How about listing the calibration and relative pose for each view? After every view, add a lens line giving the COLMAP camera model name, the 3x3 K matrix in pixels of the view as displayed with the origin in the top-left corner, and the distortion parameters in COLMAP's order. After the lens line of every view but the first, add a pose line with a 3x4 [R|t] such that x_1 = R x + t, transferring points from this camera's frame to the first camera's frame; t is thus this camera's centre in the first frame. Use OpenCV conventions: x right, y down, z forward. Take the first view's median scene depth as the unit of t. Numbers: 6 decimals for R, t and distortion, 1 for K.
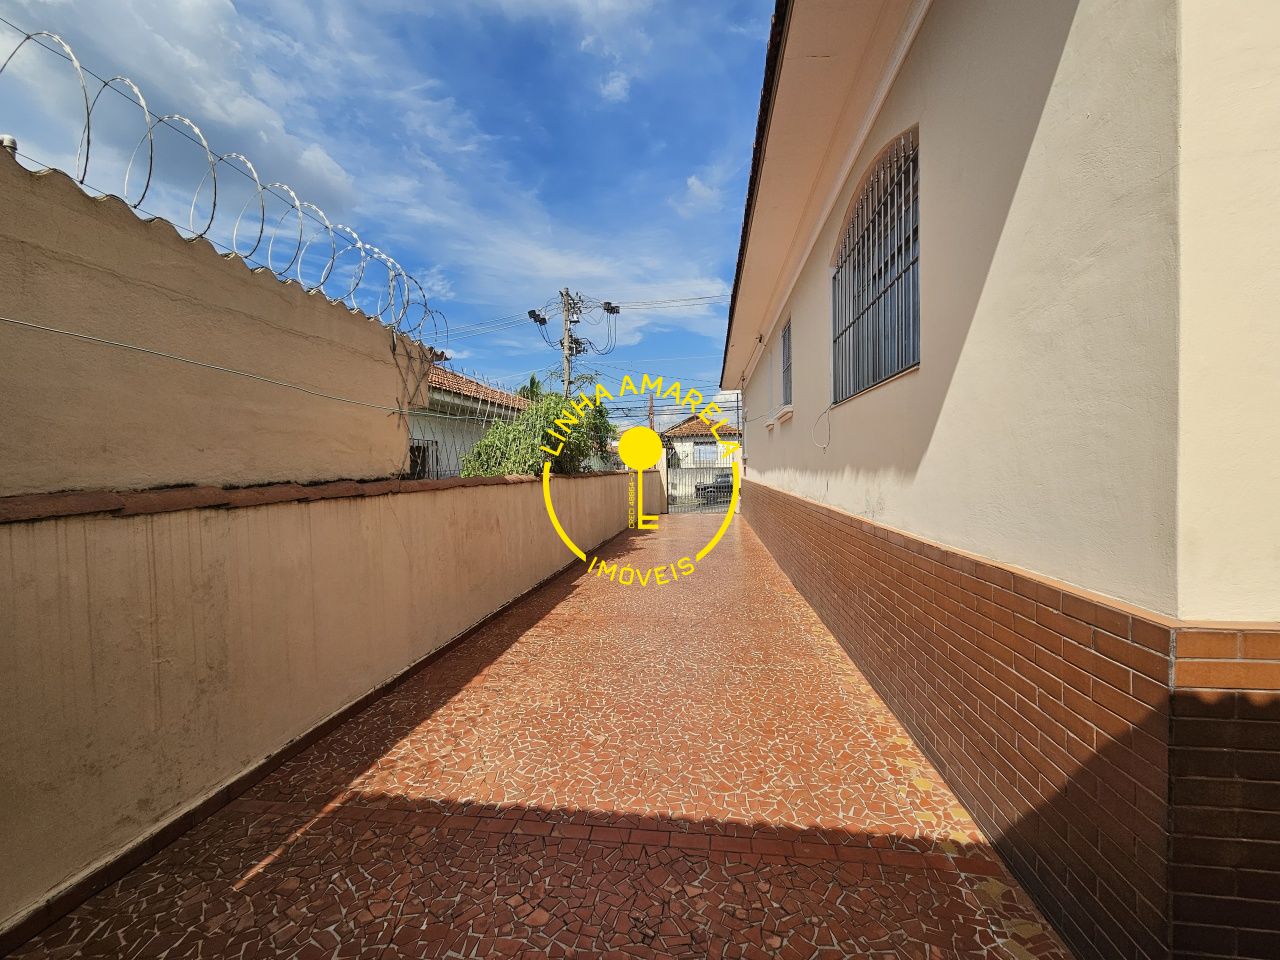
lens RADIAL K [[525.0, 0, 645.6], [0, 525.0, 483.6], [0, 0, 1]] dist [0.000027, -0.000692]
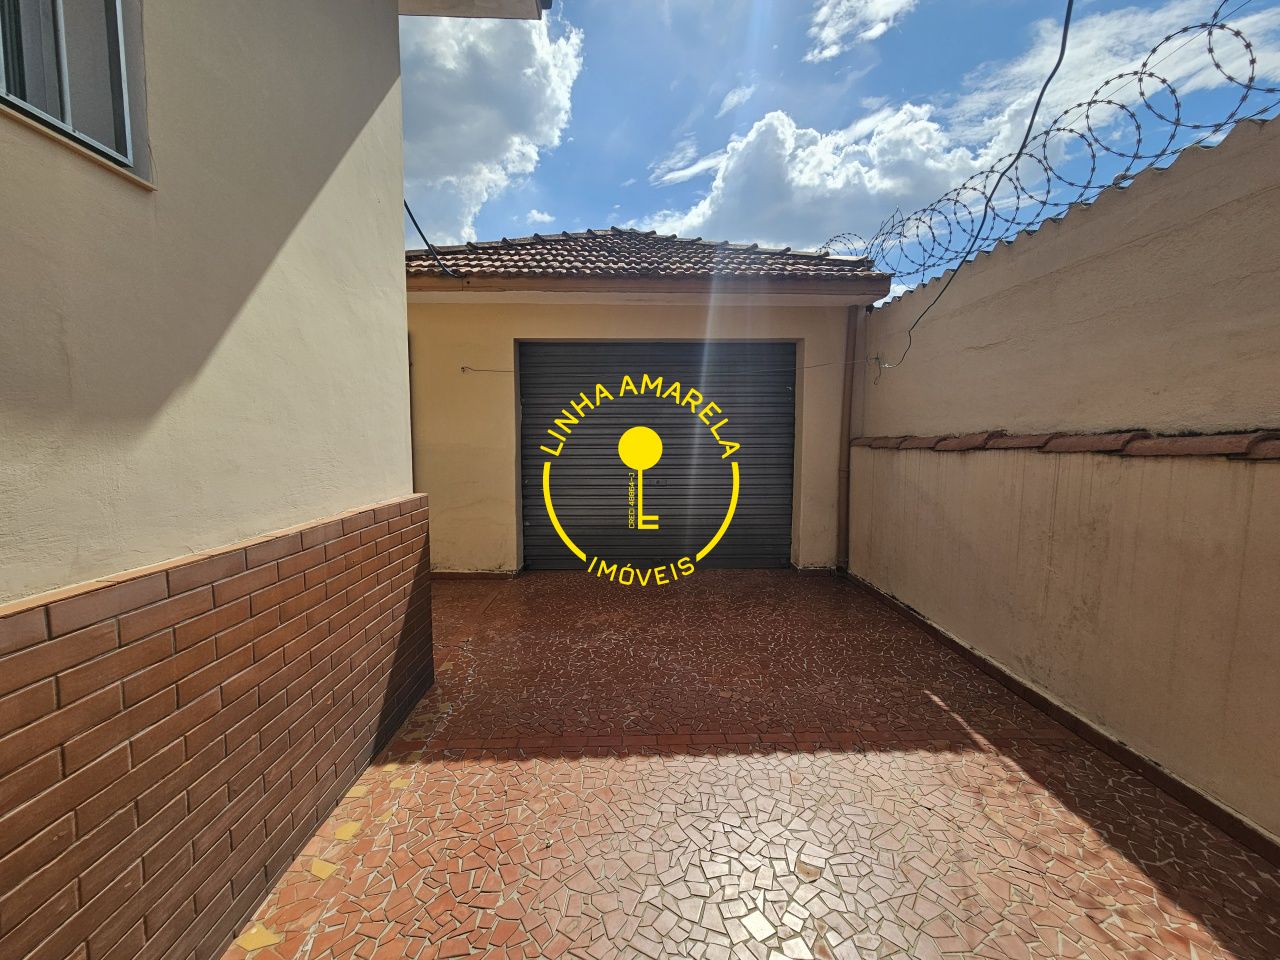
lens RADIAL K [[525.0, 0, 644.3], [0, 525.0, 480.1], [0, 0, 1]] dist [0.000027, -0.000692]
pose [[-0.987521, 0.026610, -0.155220, 0.215111], [0.009525, 0.993909, 0.109789, -0.022031], [0.157196, 0.106941, -0.981760, 1.875556]]
